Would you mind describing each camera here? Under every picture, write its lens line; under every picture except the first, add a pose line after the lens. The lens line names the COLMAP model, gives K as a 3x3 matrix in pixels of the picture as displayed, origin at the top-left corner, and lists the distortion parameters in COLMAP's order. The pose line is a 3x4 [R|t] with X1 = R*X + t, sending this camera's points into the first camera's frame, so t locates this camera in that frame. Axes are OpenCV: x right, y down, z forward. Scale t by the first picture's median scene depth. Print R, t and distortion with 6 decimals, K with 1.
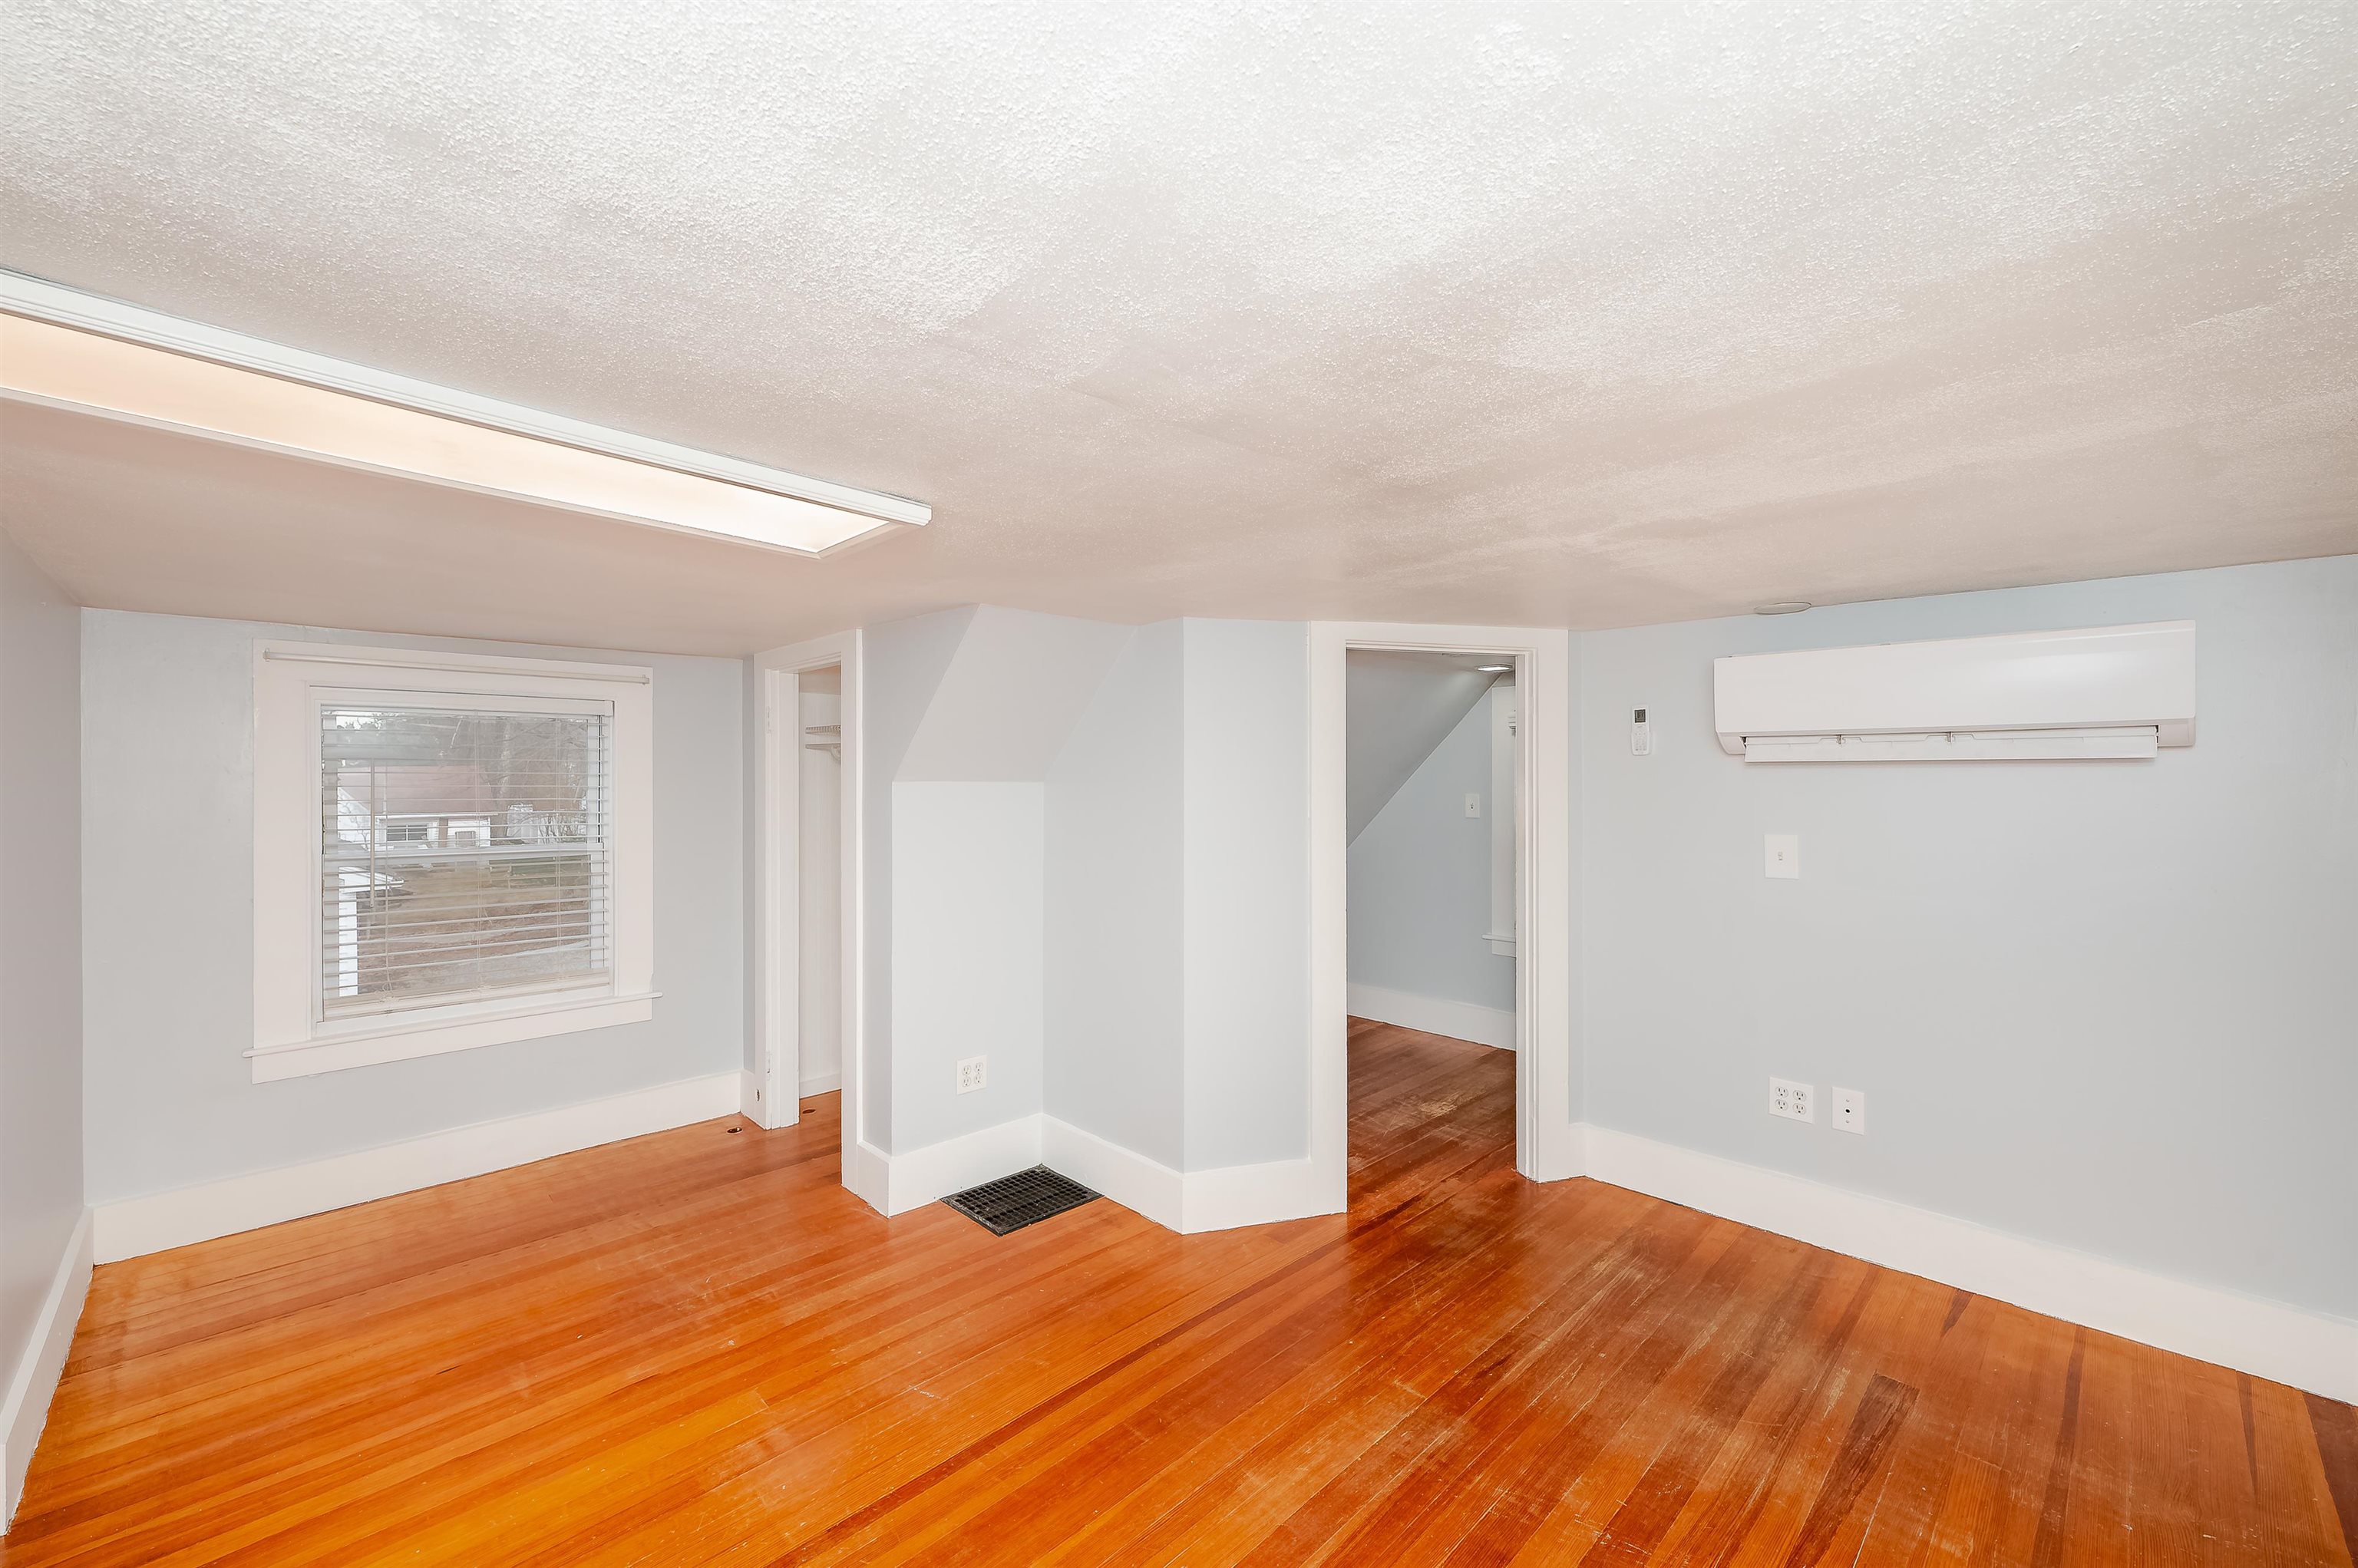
lens RADIAL K [[971.3, 0, 1172.7], [0, 971.3, 773.4], [0, 0, 1]] dist [0.010897, -0.000821]
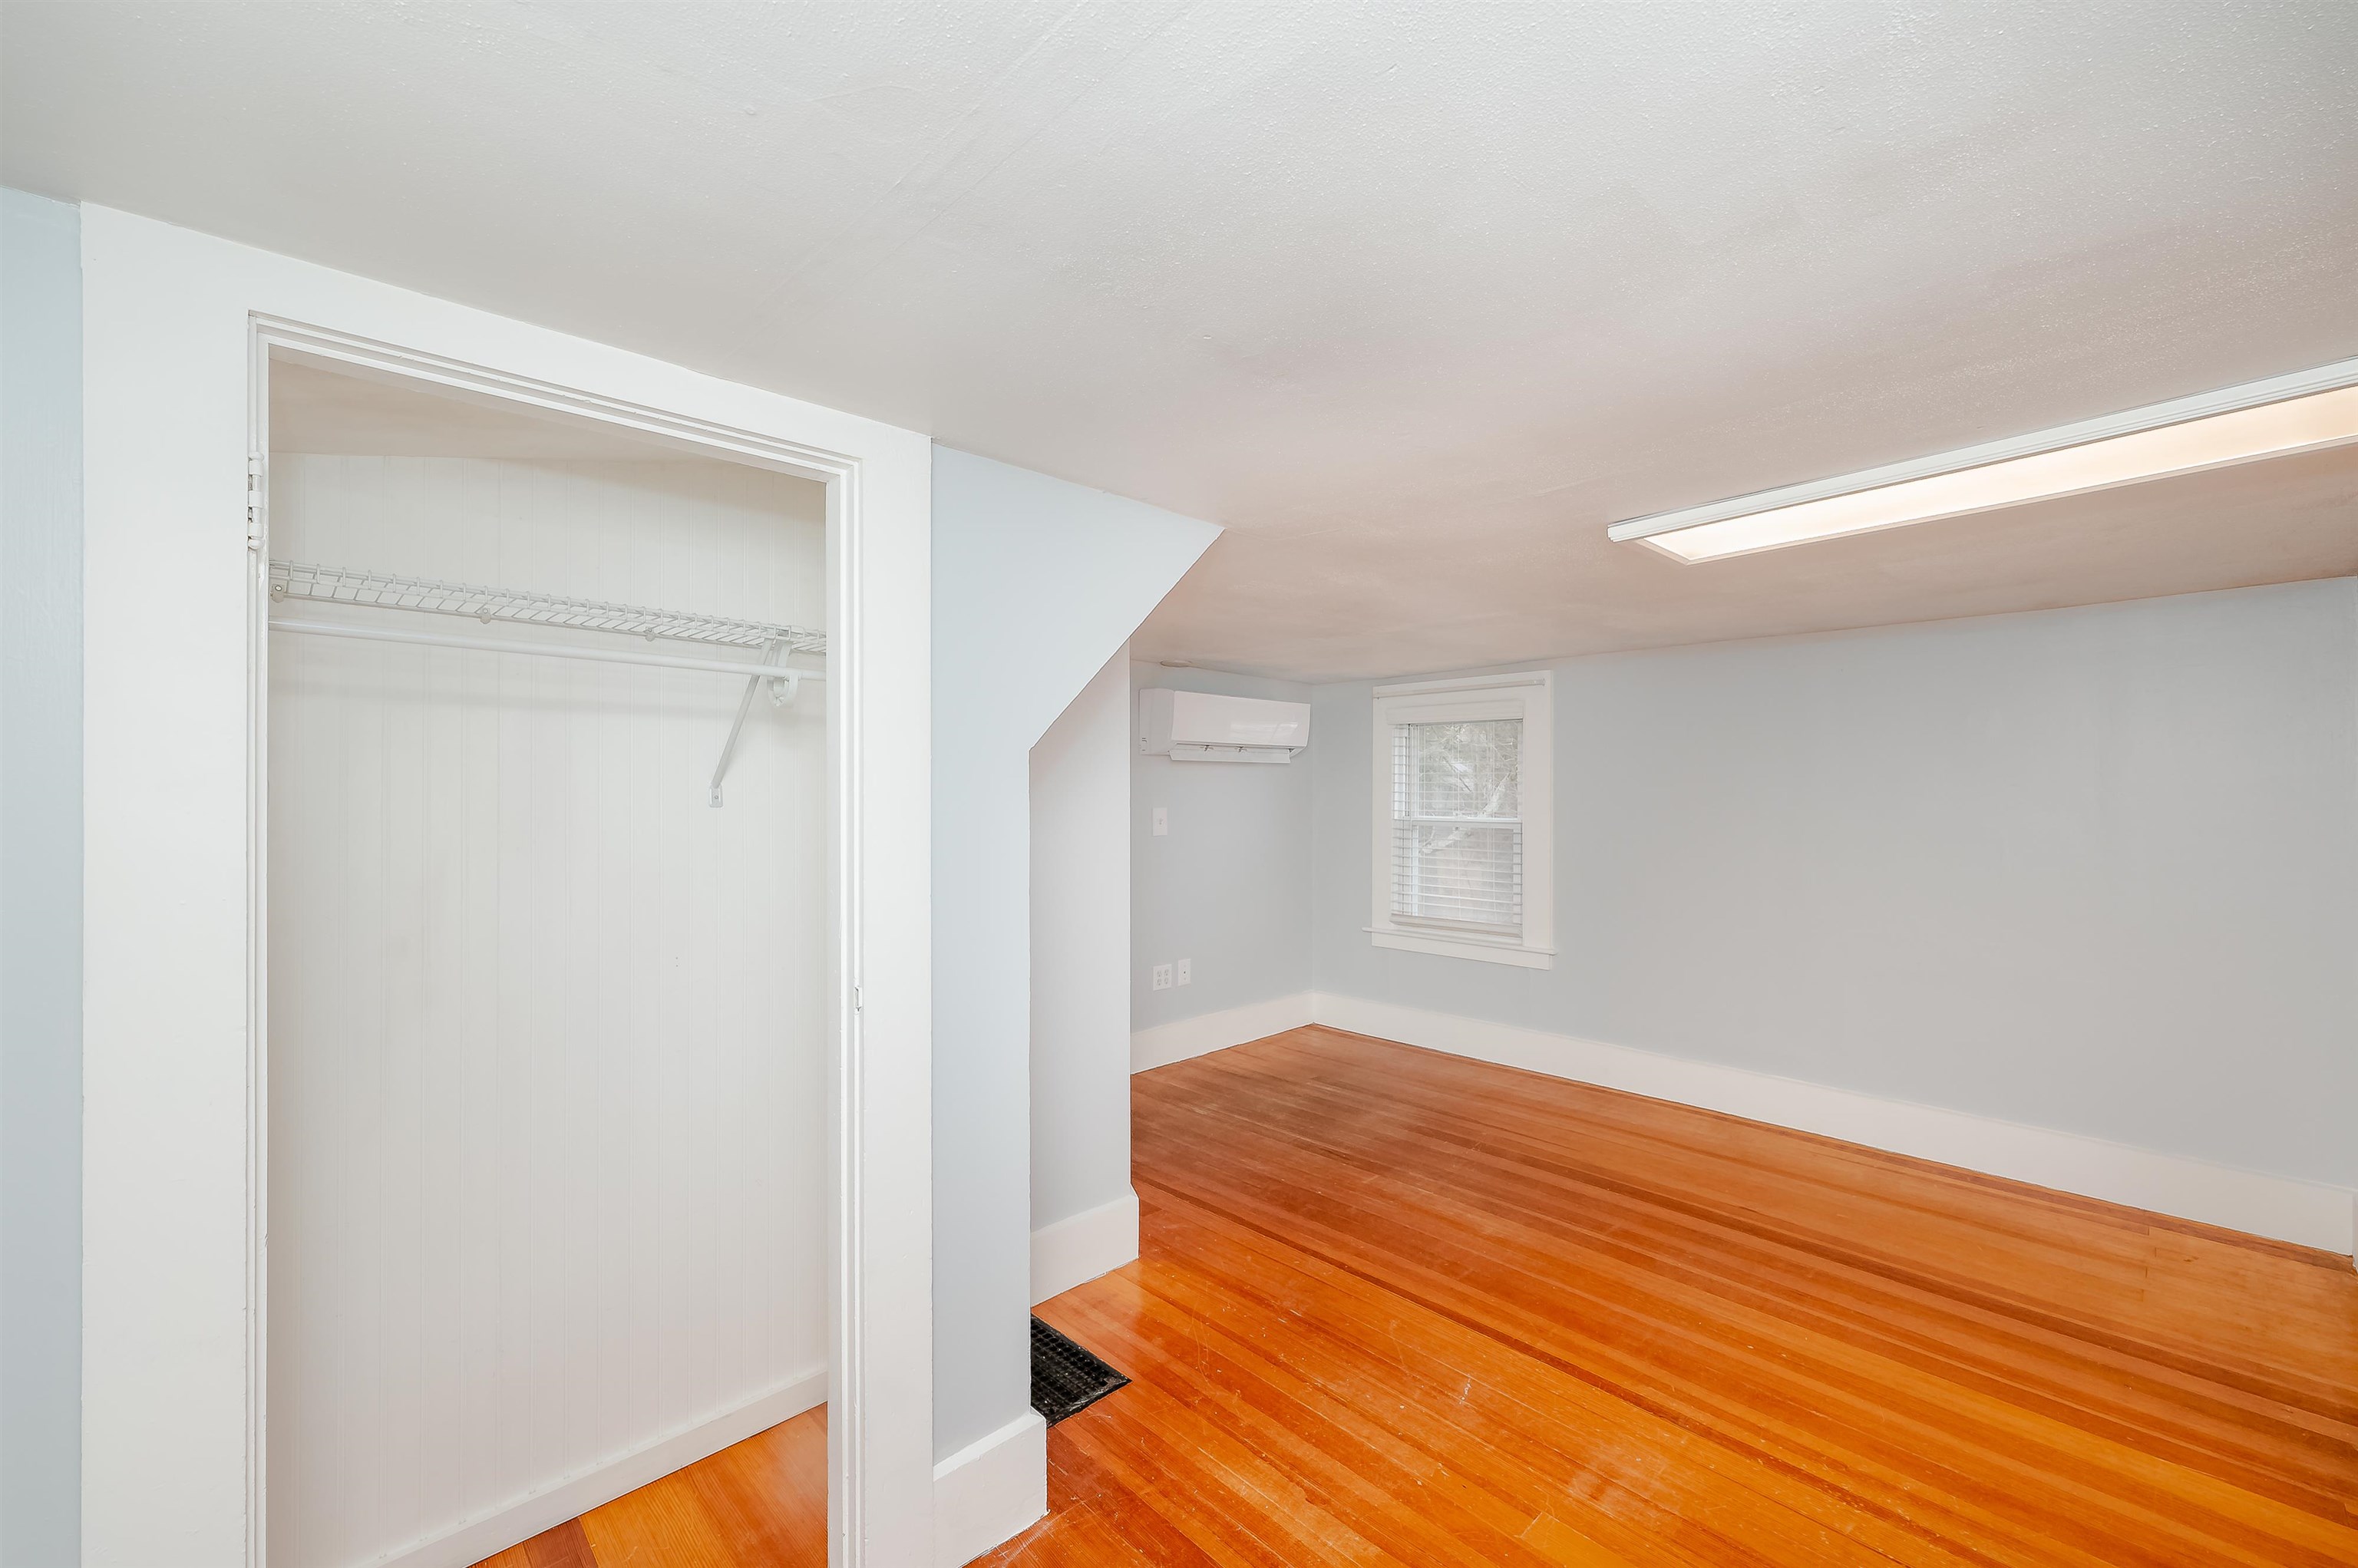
lens RADIAL K [[971.3, 0, 1200.0], [0, 971.3, 785.1], [0, 0, 1]] dist [0.010897, -0.000821]
pose [[-0.031105, 0.006453, 0.999495, -1.096748], [-0.000953, 0.999979, -0.006486, 0.043621], [-0.999516, -0.001154, -0.031098, 1.174924]]
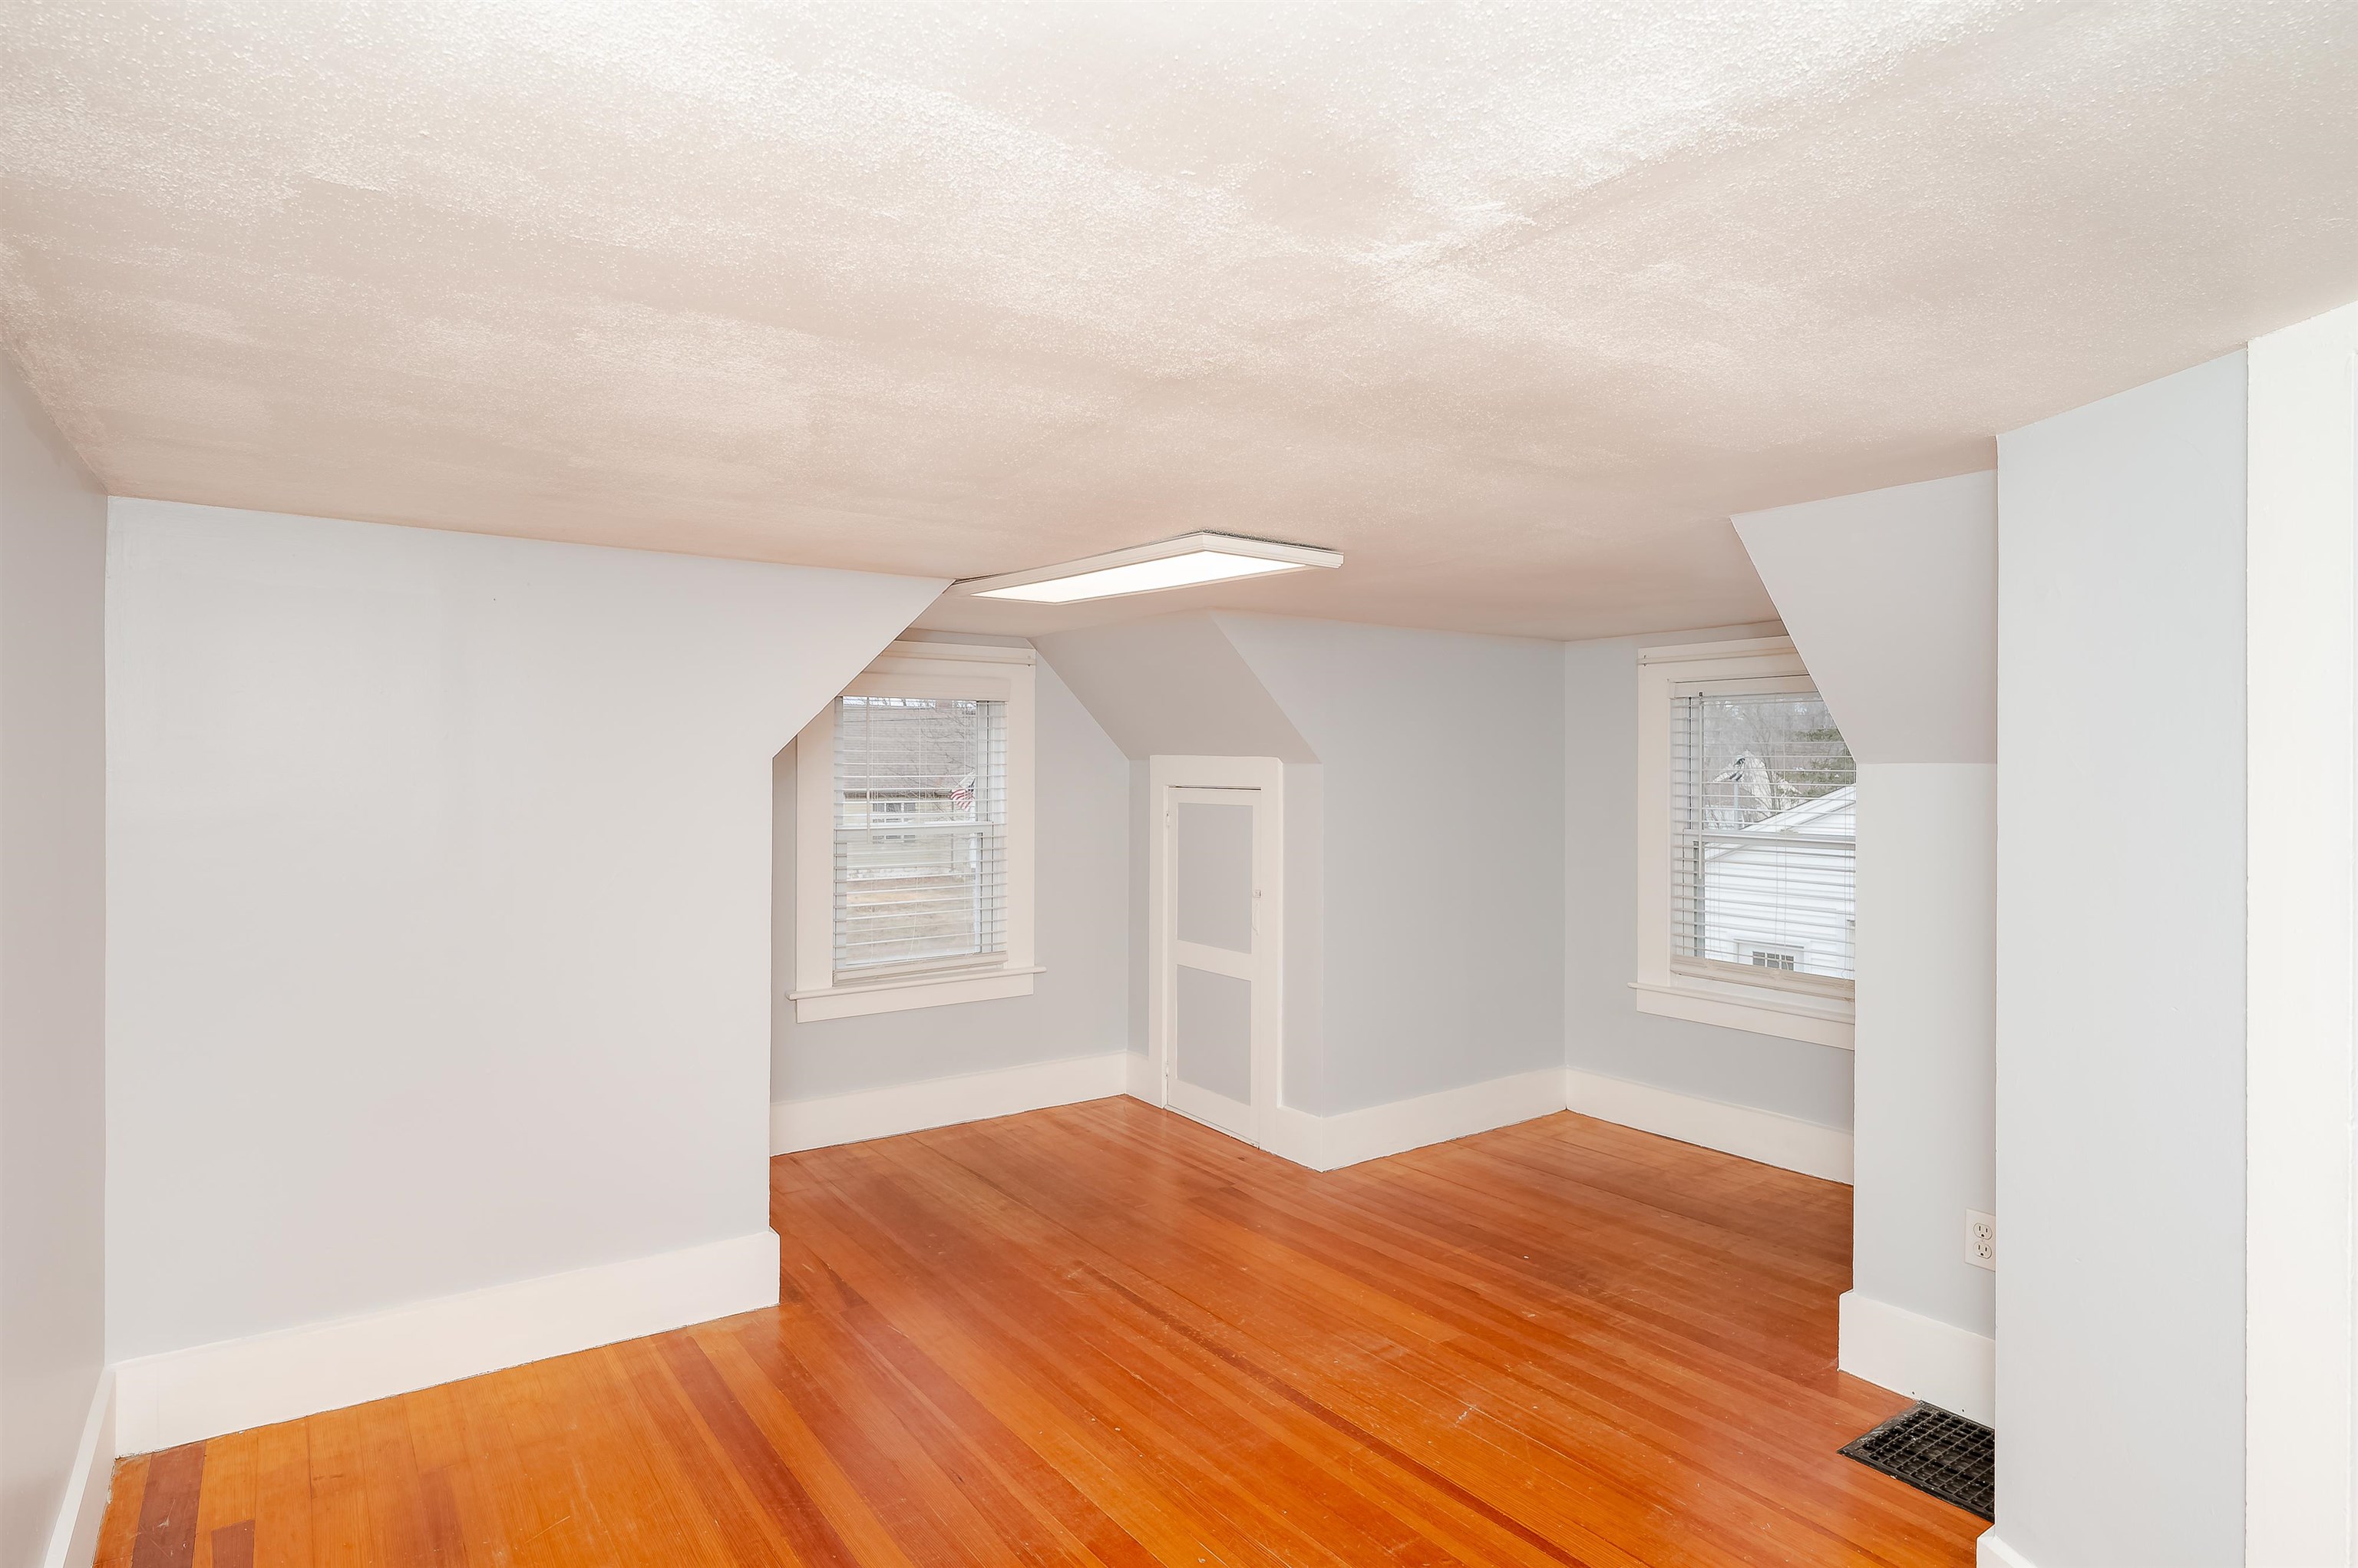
lens RADIAL K [[1256.7, 0, 1172.8], [0, 1256.7, 778.3], [0, 0, 1]] dist [0.020997, 0.001380]
pose [[-0.142772, 0.011395, -0.989690, 0.896730], [-0.003448, 0.999922, 0.012010, 0.007779], [0.989750, 0.005128, -0.142721, 0.811980]]
